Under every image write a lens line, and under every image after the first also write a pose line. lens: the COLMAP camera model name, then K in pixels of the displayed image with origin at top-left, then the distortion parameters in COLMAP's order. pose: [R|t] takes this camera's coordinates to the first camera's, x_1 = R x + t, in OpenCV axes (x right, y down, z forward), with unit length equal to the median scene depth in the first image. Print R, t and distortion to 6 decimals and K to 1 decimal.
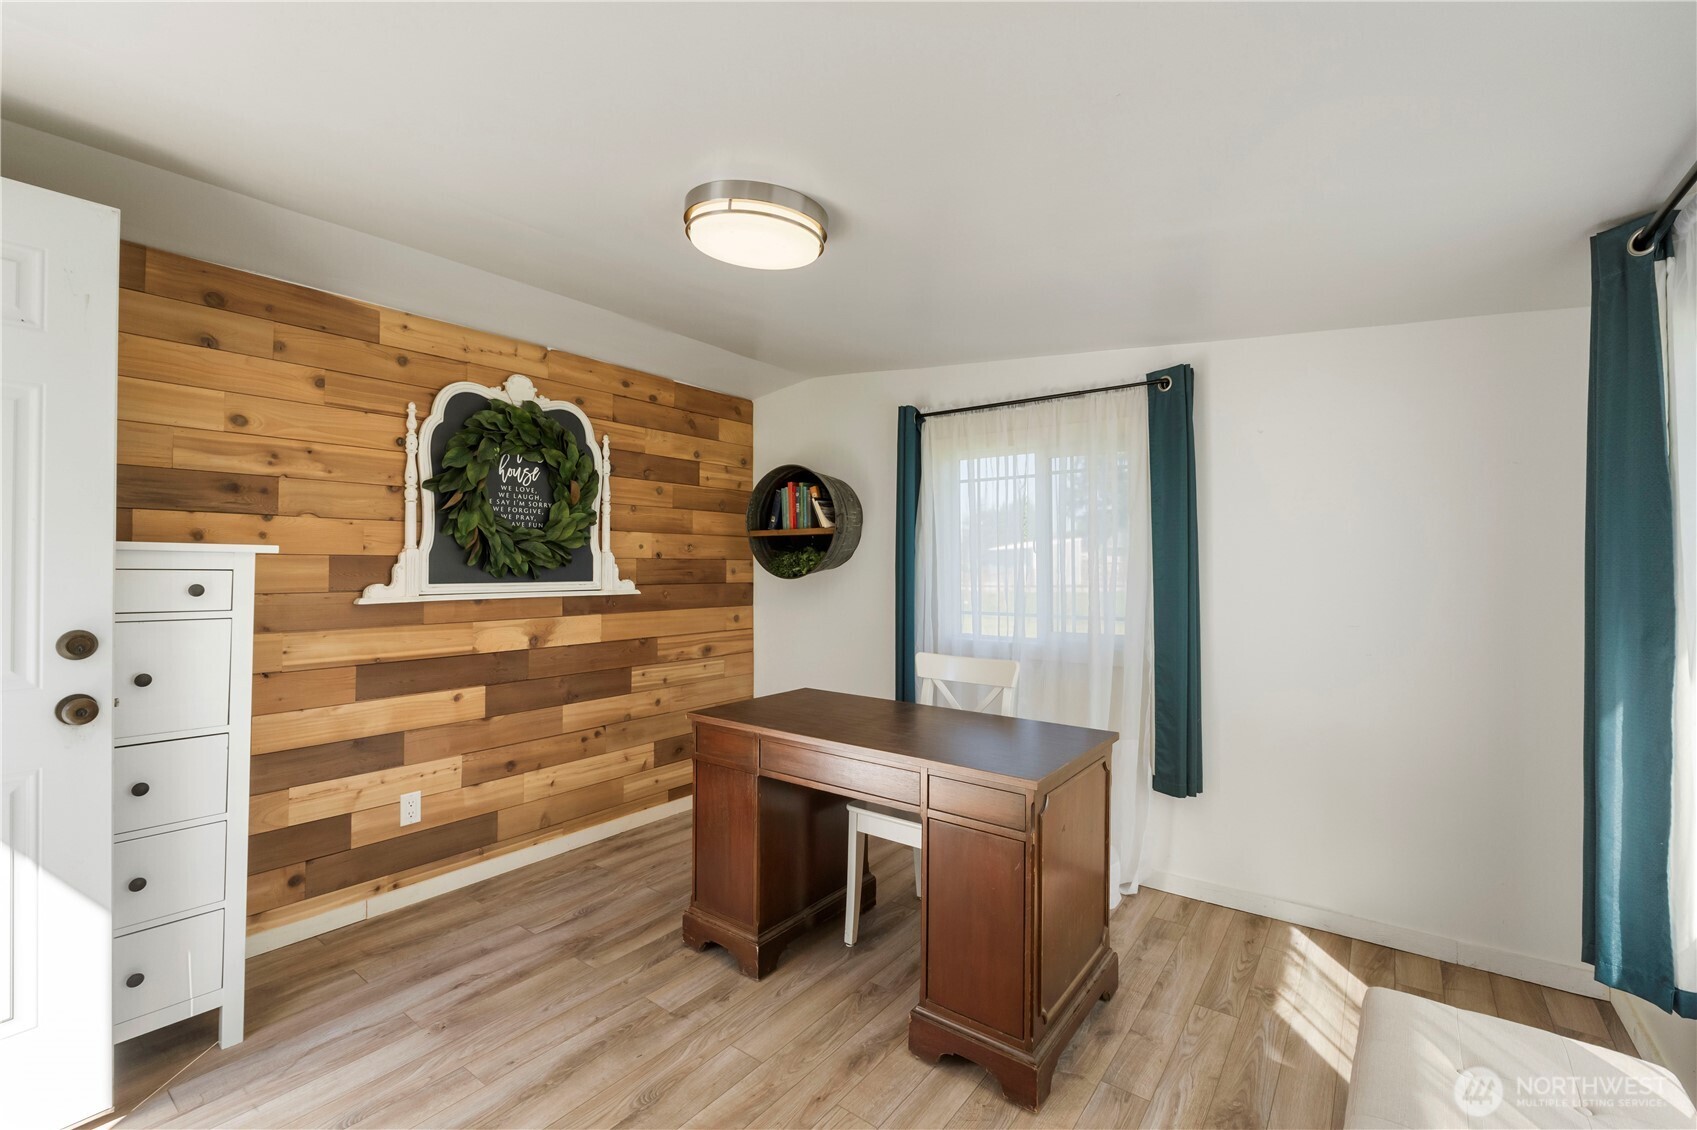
lens RADIAL K [[724.4, 0, 847.7], [0, 724.4, 558.8], [0, 0, 1]] dist [-0.002255, -0.000220]
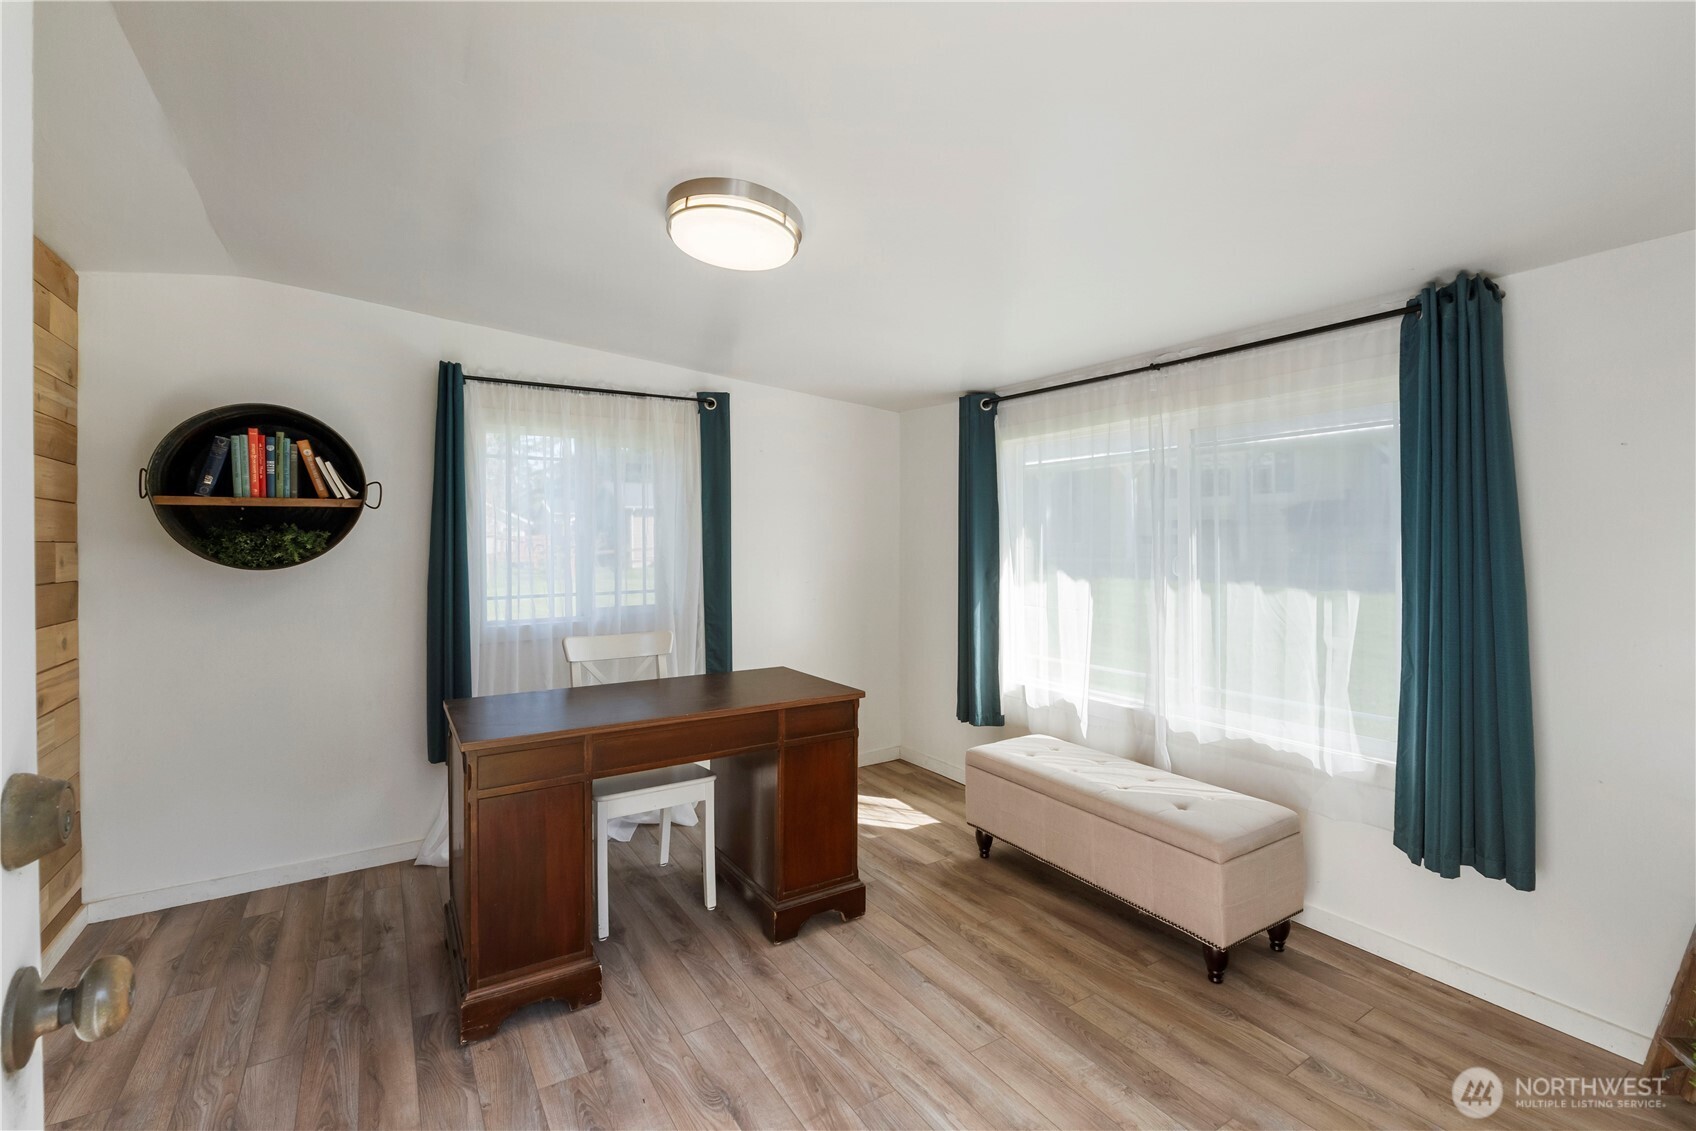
lens RADIAL K [[740.0, 0, 849.5], [0, 740.0, 543.5], [0, 0, 1]] dist [-0.000987, -0.000522]
pose [[0.356188, -0.006351, 0.934393, -0.687658], [0.002885, 0.999980, 0.005697, 0.000652], [-0.934410, 0.000667, 0.356199, 0.292741]]
